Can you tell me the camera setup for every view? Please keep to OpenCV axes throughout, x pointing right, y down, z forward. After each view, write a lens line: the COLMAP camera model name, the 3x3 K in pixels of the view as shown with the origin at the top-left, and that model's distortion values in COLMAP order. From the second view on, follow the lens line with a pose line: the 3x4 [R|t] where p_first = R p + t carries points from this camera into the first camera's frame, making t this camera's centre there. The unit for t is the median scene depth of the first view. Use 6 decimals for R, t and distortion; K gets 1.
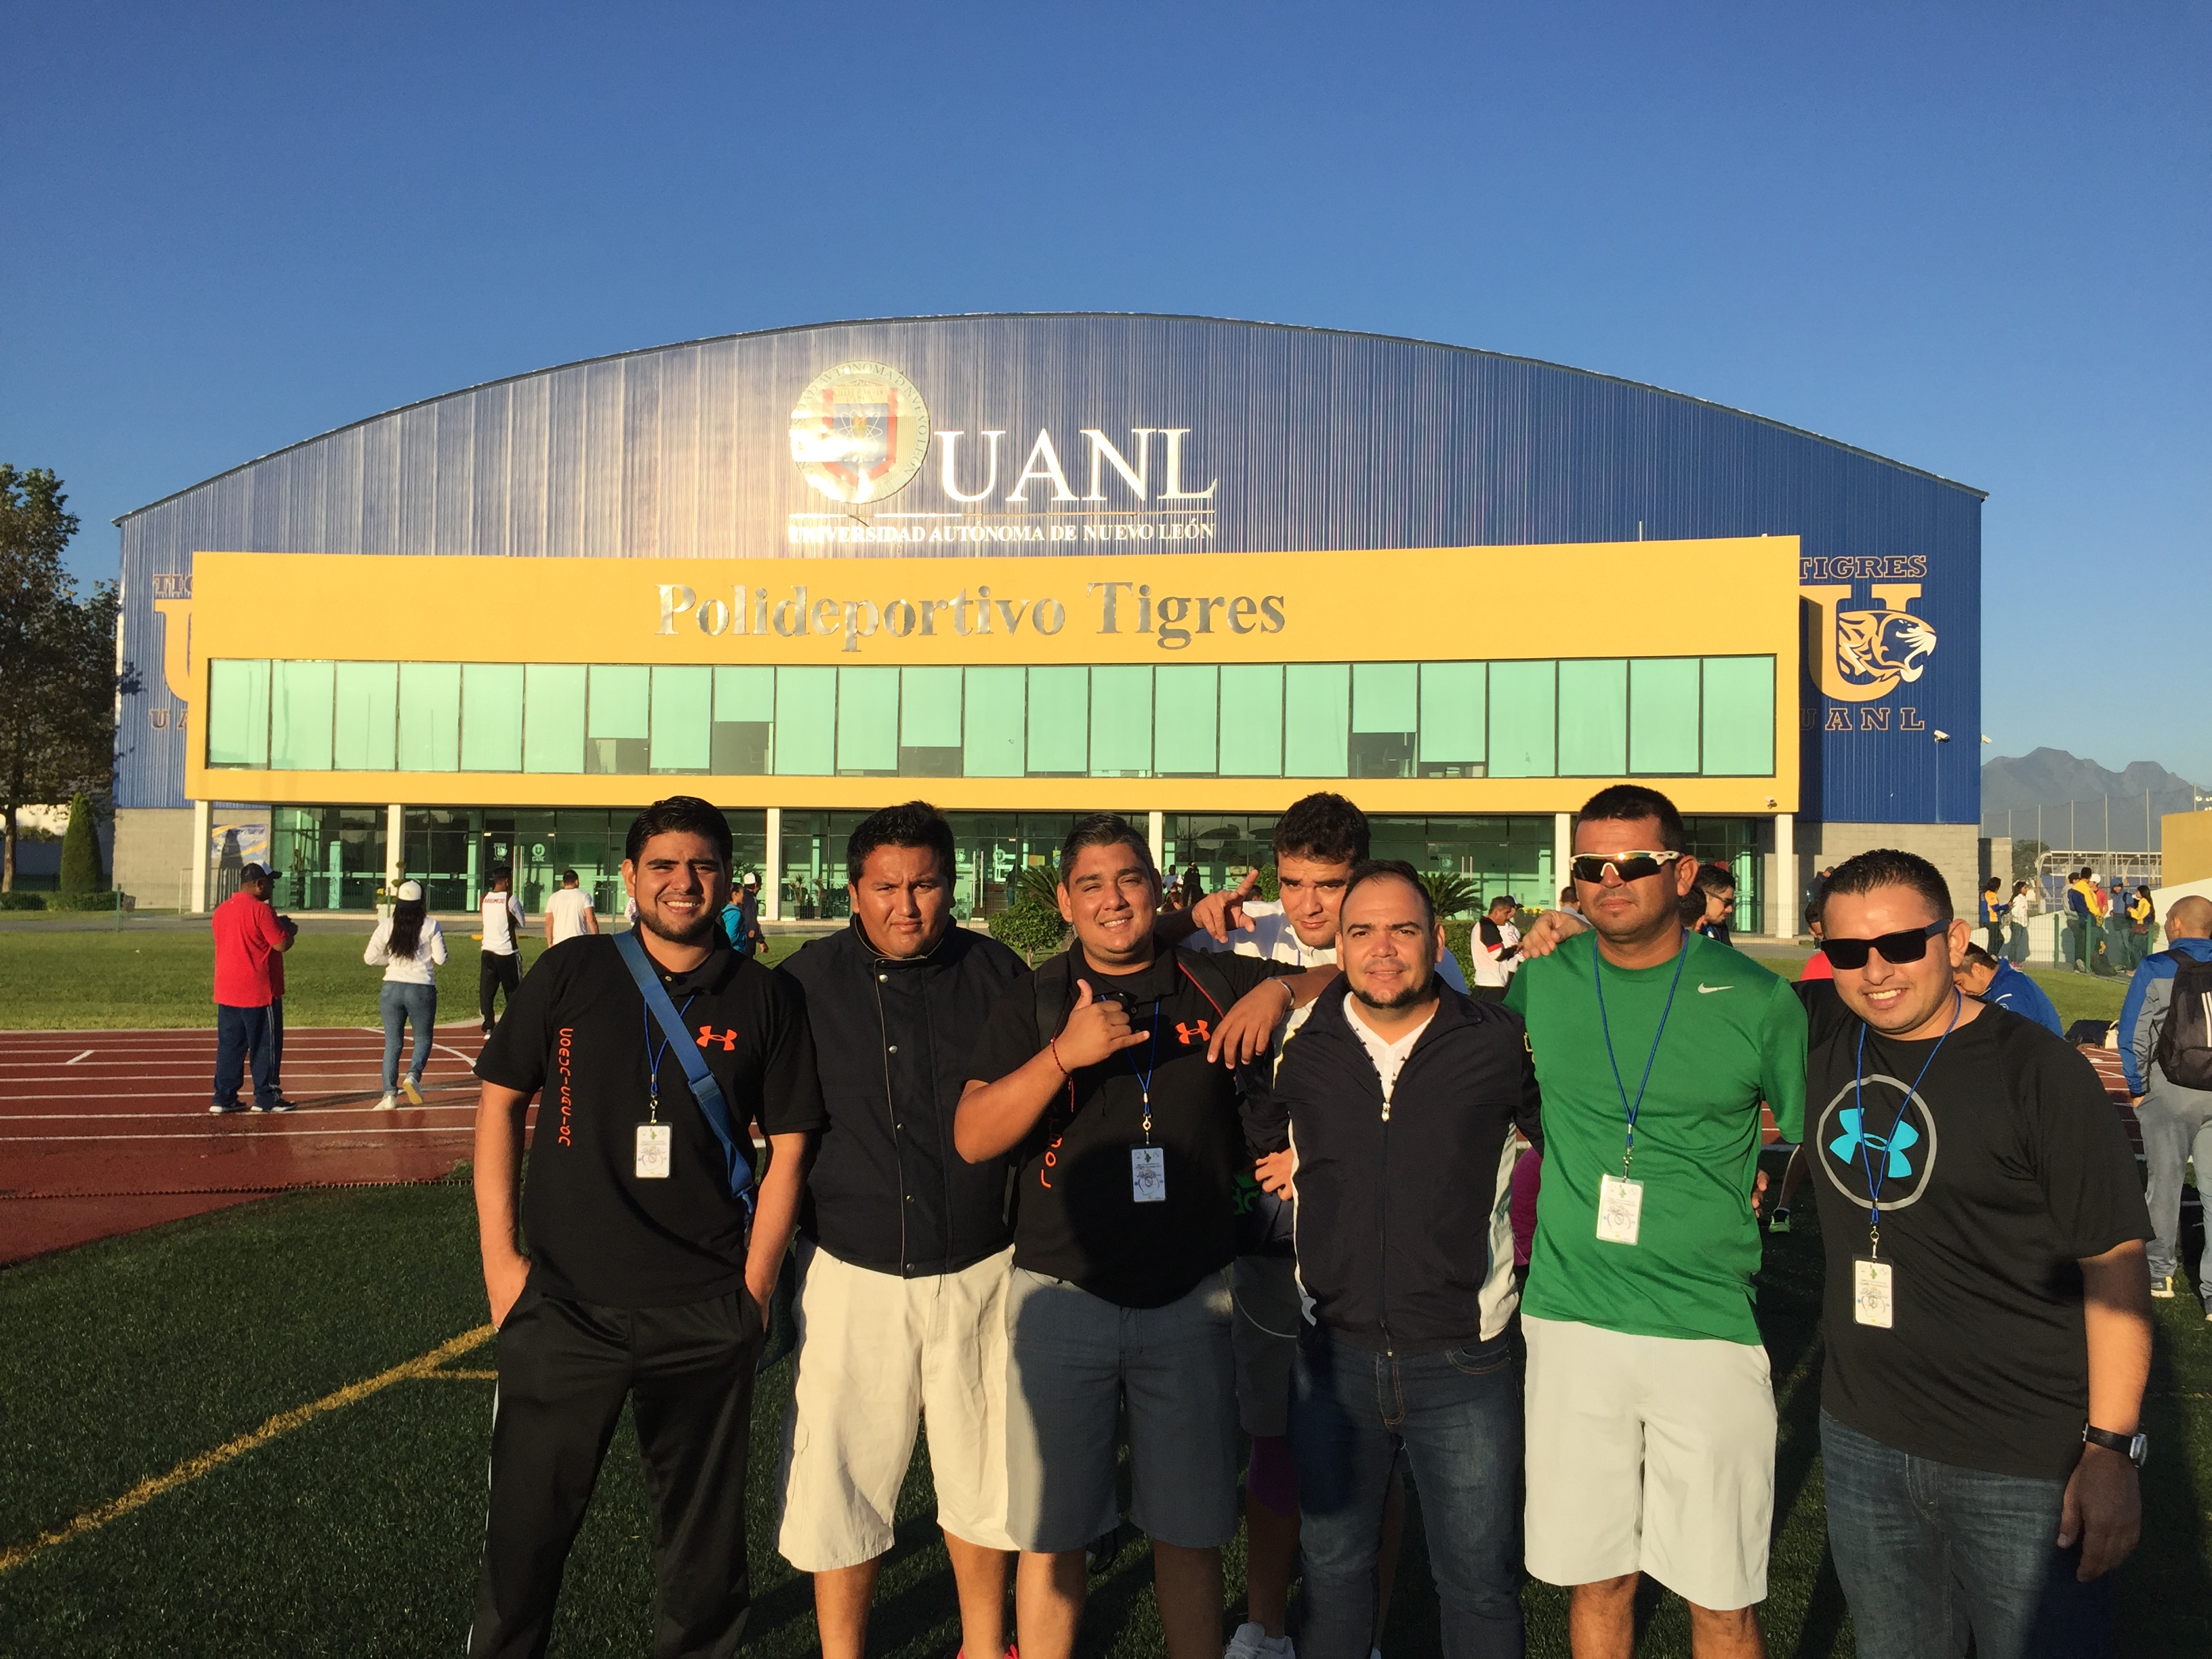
lens RADIAL K [[1891.3, 0, 1115.0], [0, 1891.3, 837.3], [0, 0, 1]] dist [0.084836, -0.129938]
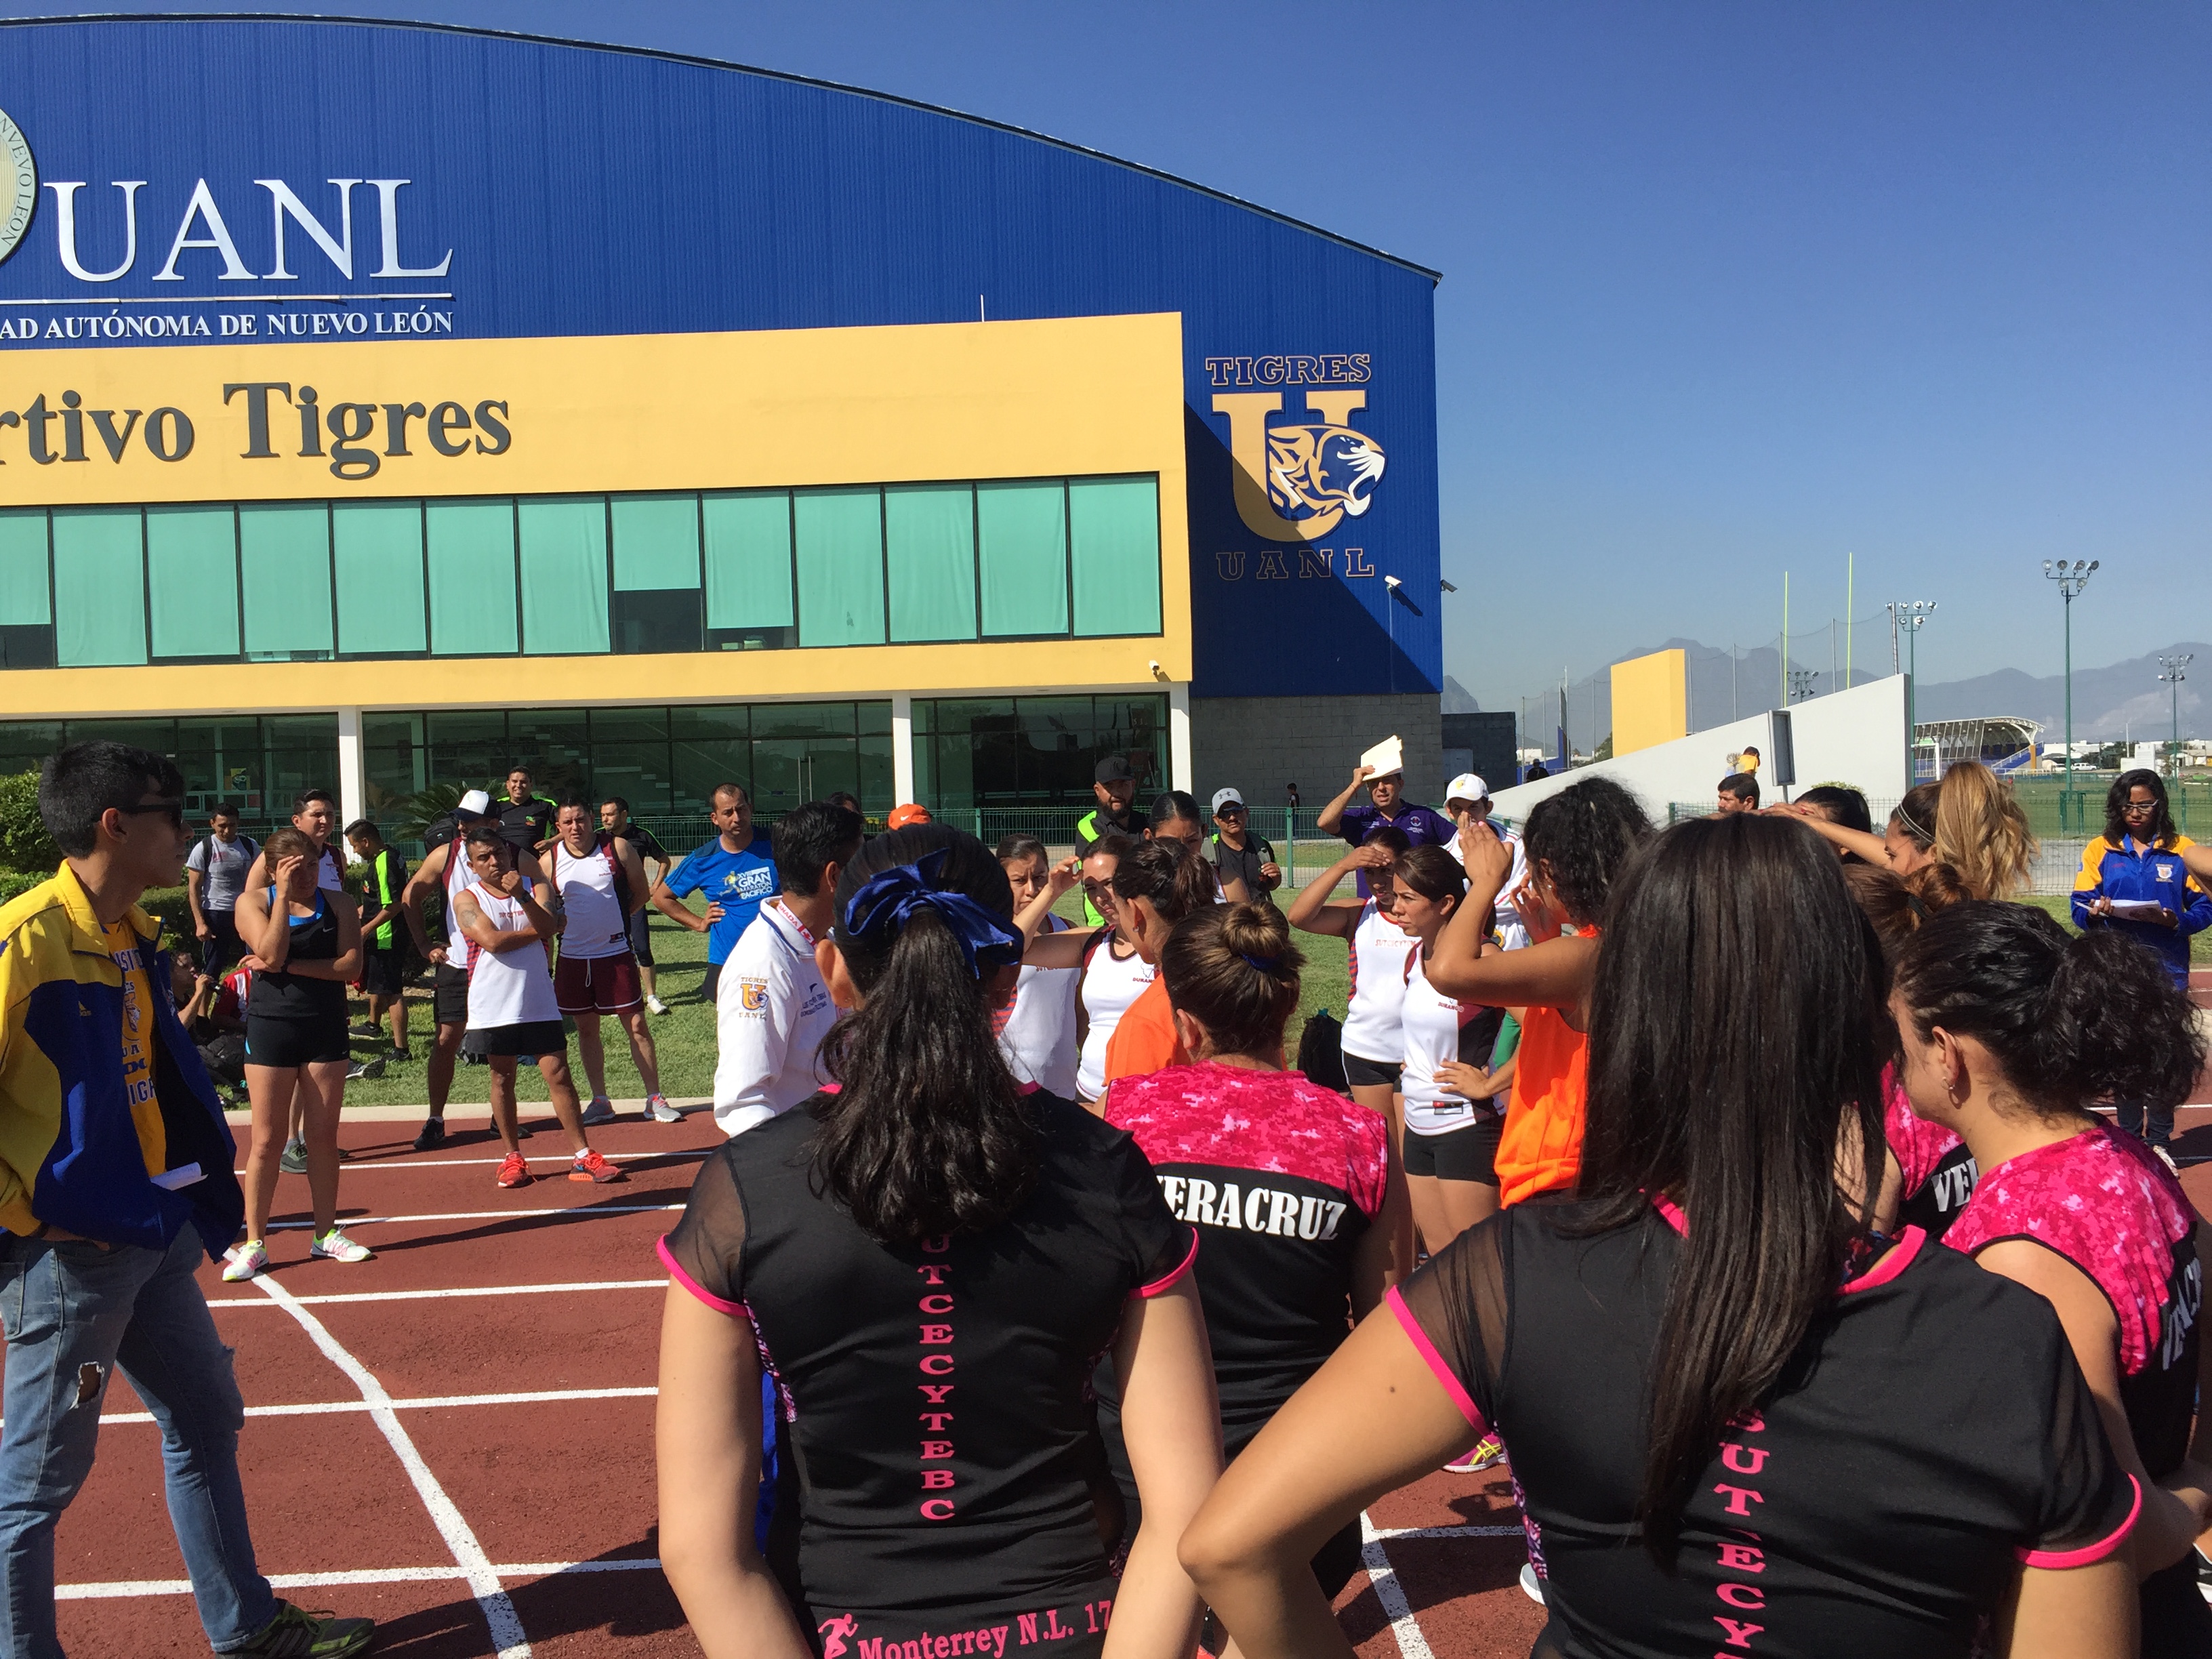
lens RADIAL K [[1891.3, 0, 1115.0], [0, 1891.3, 837.3], [0, 0, 1]] dist [0.084836, -0.129938]
pose [[0.984242, -0.044633, 0.171098, 0.176470], [0.036357, 0.998026, 0.051203, 0.007901], [-0.173046, -0.044176, 0.983923, 0.236370]]
